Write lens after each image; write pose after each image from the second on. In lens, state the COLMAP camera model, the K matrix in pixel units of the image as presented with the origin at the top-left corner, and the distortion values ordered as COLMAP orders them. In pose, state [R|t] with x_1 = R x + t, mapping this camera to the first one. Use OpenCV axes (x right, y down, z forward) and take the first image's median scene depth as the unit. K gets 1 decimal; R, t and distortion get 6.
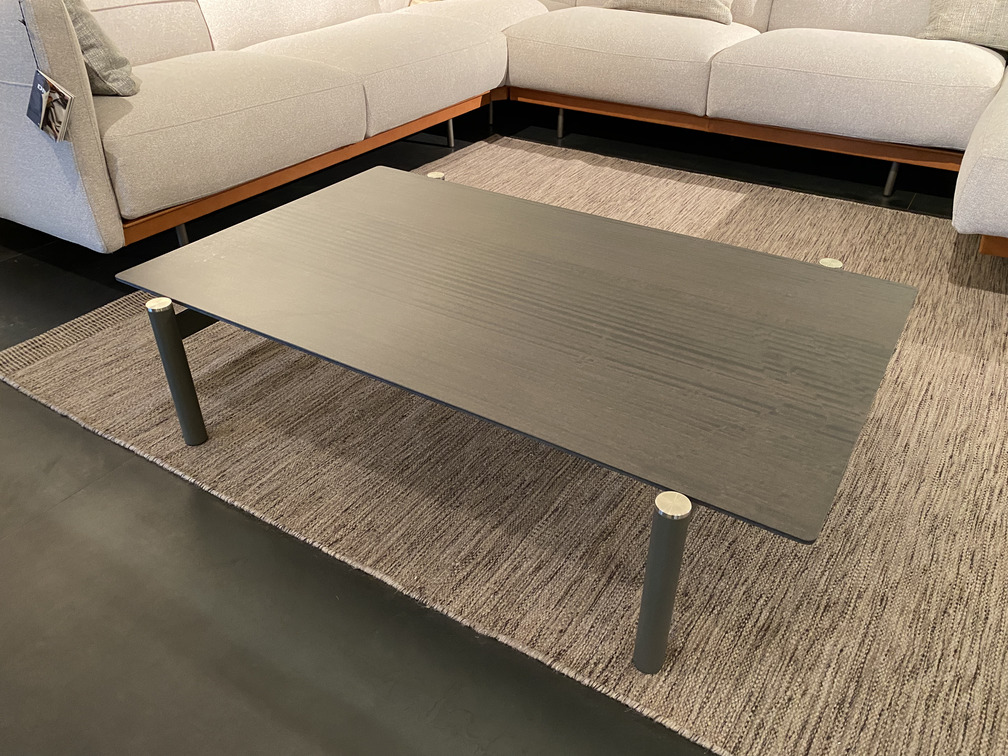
lens RADIAL K [[774.3, 0, 504.0], [0, 774.3, 378.0], [0, 0, 1]] dist [0.001172, 0.001275]
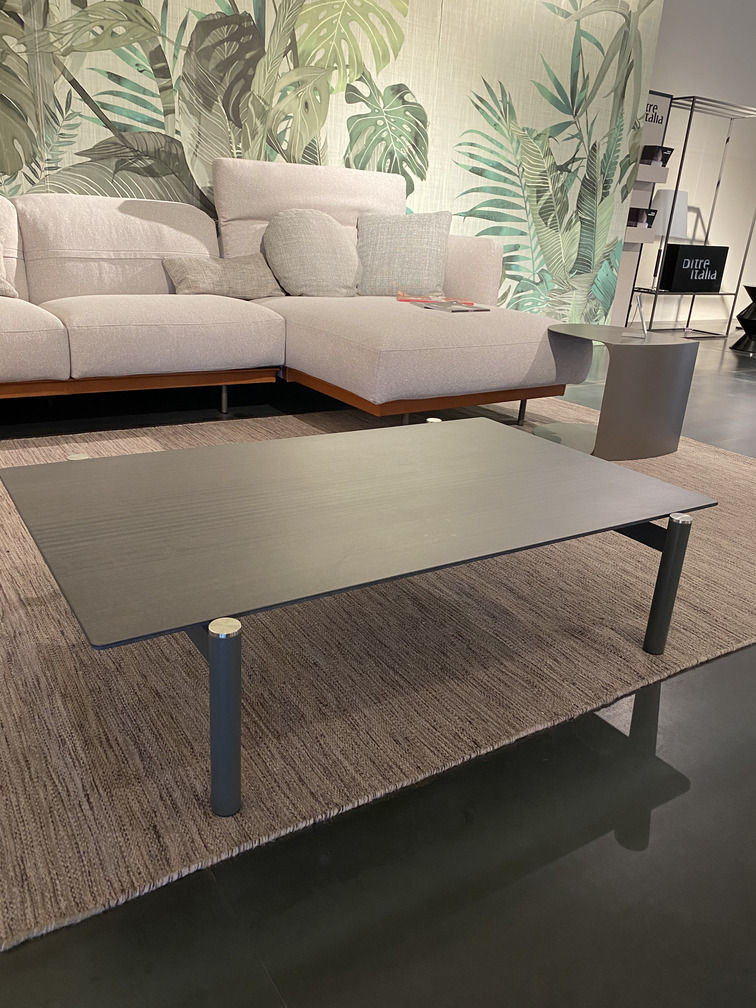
lens RADIAL K [[774.3, 0, 378.0], [0, 774.3, 504.0], [0, 0, 1]] dist [0.001172, 0.001275]
pose [[0.424590, -0.295048, 0.855961, -0.502315], [0.444843, 0.891411, 0.086608, -0.102954], [-0.788567, 0.343995, 0.509734, 0.225416]]
